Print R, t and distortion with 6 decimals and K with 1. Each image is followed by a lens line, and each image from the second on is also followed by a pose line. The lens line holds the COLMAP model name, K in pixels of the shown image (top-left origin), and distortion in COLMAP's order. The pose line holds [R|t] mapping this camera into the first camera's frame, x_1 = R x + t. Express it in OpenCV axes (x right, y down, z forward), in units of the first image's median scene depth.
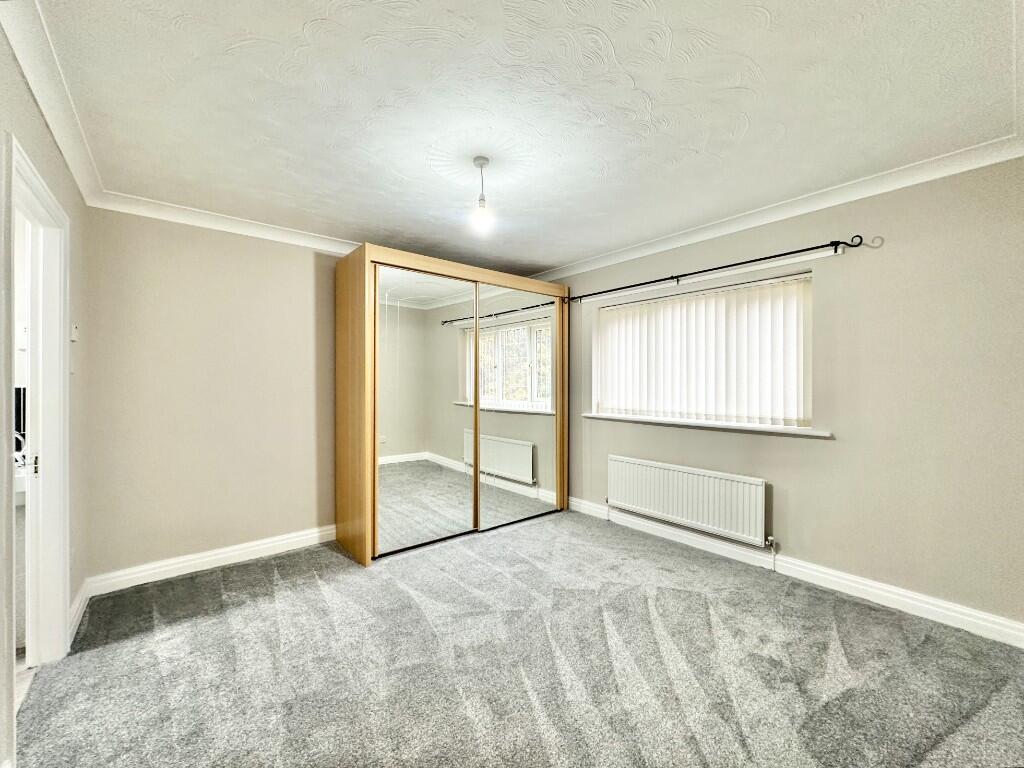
lens RADIAL K [[419.5, 0, 512.3], [0, 419.5, 383.1], [0, 0, 1]] dist [-0.002730, 0.000983]
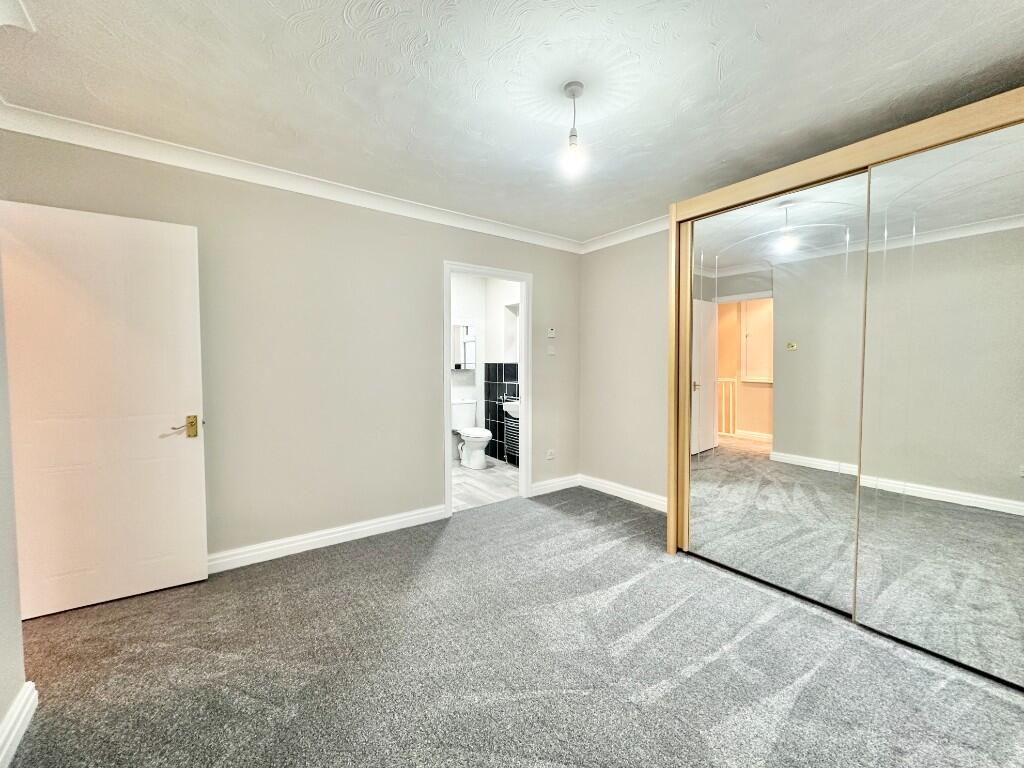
lens RADIAL K [[419.5, 0, 509.7], [0, 419.5, 382.8], [0, 0, 1]] dist [-0.002730, 0.000983]
pose [[-0.075357, 0.041731, -0.996283, 0.643966], [0.004189, 0.999128, 0.041533, 0.017316], [0.997148, -0.001044, -0.075466, 0.768750]]
